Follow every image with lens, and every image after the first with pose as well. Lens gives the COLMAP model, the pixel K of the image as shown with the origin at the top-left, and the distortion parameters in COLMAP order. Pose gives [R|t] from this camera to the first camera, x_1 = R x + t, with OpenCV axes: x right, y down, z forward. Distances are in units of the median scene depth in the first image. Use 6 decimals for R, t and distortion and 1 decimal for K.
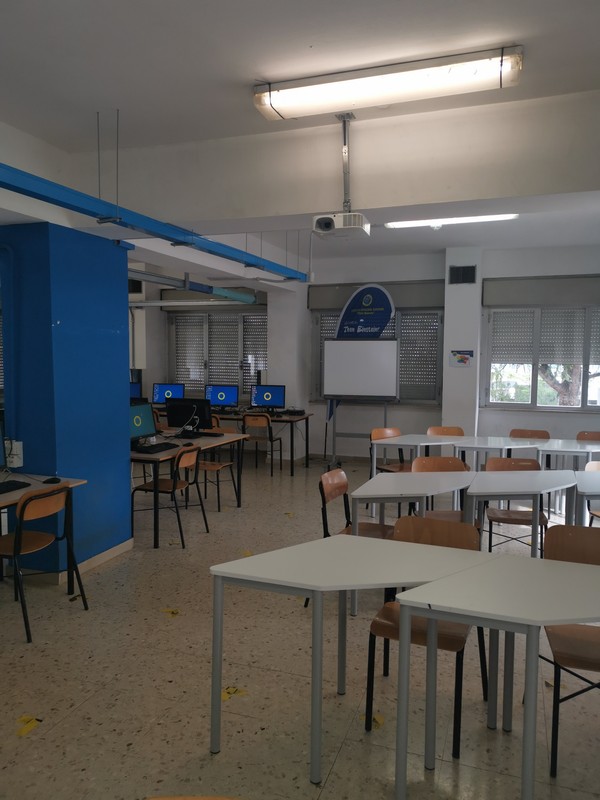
lens RADIAL K [[627.3, 0, 302.3], [0, 627.3, 403.4], [0, 0, 1]] dist [0.081781, -0.024596]
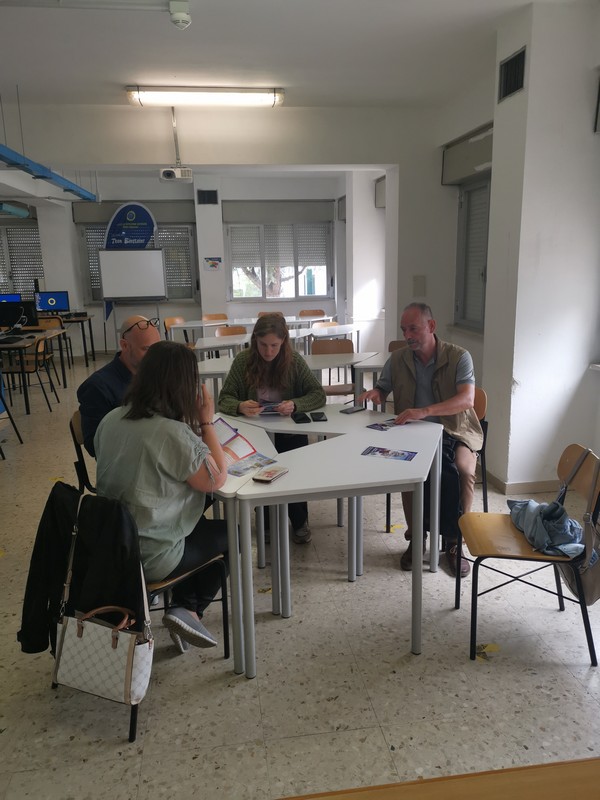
lens RADIAL K [[627.3, 0, 302.1], [0, 627.3, 398.3], [0, 0, 1]] dist [0.081781, -0.024596]
pose [[0.891279, -0.123759, 0.436240, -0.183509], [0.065833, 0.987158, 0.145548, 0.025166], [-0.448651, -0.101005, 0.887981, -0.264019]]
